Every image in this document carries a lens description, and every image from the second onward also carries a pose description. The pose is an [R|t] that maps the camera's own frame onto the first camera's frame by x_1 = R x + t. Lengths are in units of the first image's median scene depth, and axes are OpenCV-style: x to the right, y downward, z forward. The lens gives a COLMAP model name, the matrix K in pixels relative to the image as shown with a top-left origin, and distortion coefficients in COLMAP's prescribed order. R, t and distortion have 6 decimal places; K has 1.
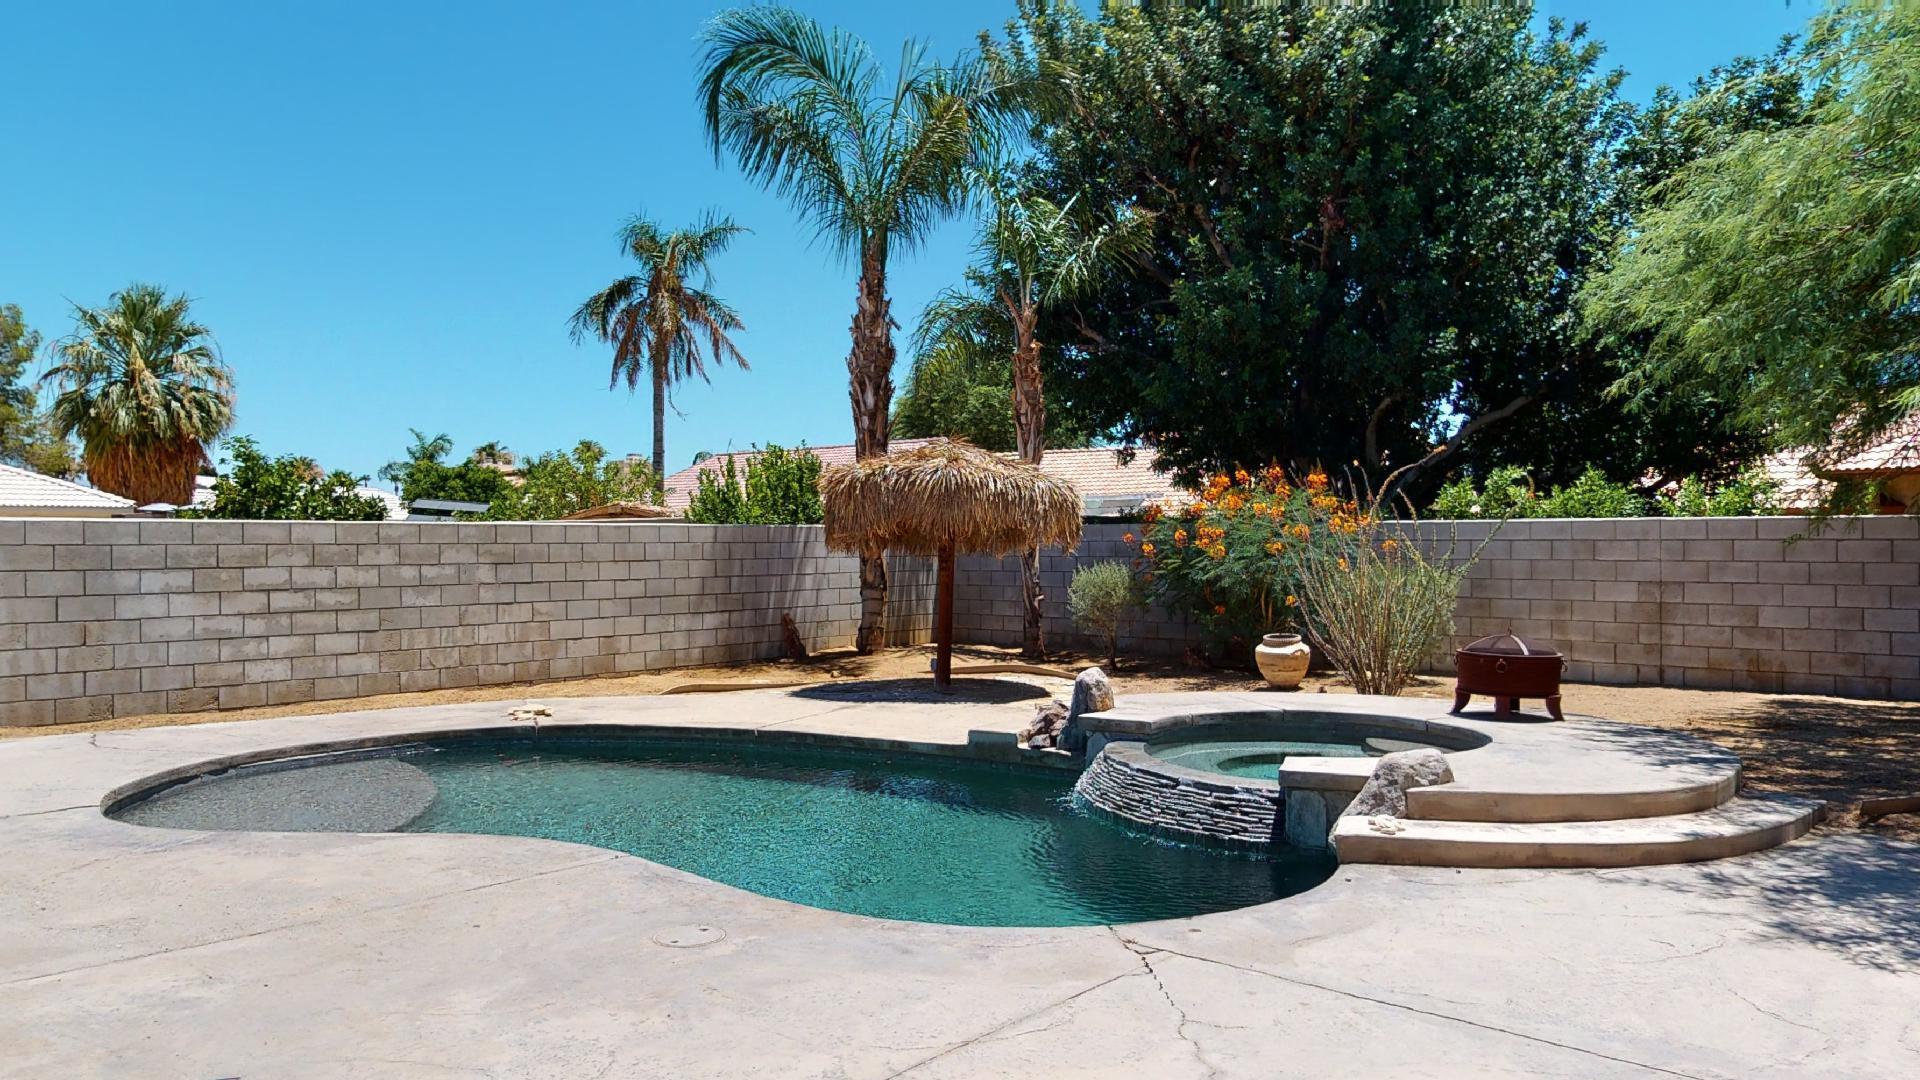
lens RADIAL K [[1426.9, 0, 958.2], [0, 1426.9, 538.3], [0, 0, 1]] dist [-0.001257, 0.001004]
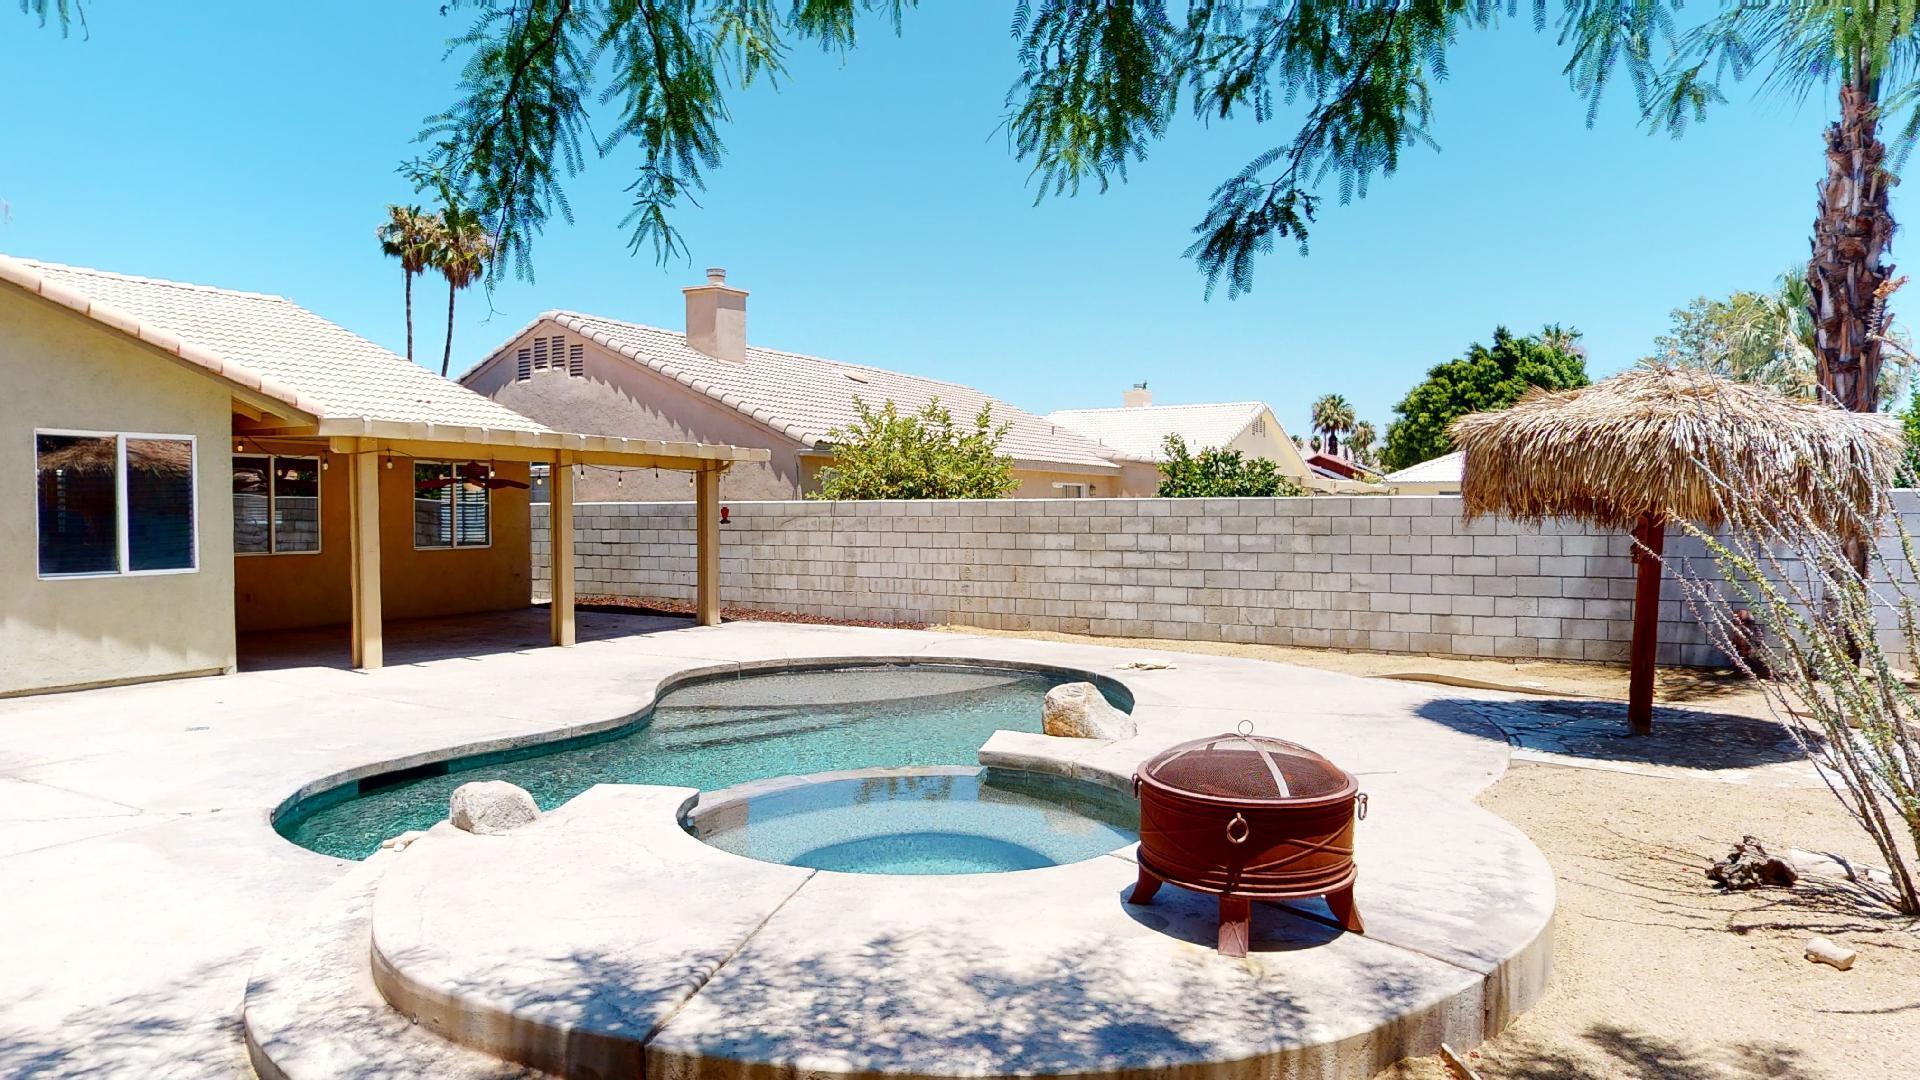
lens RADIAL K [[1150.6, 0, 958.1], [0, 1150.6, 543.5], [0, 0, 1]] dist [-0.000356, -0.000309]
pose [[0.150011, 0.025591, -0.988353, 0.518726], [0.002397, 0.999653, 0.026247, 0.000771], [0.988681, -0.006306, 0.149898, 0.636908]]
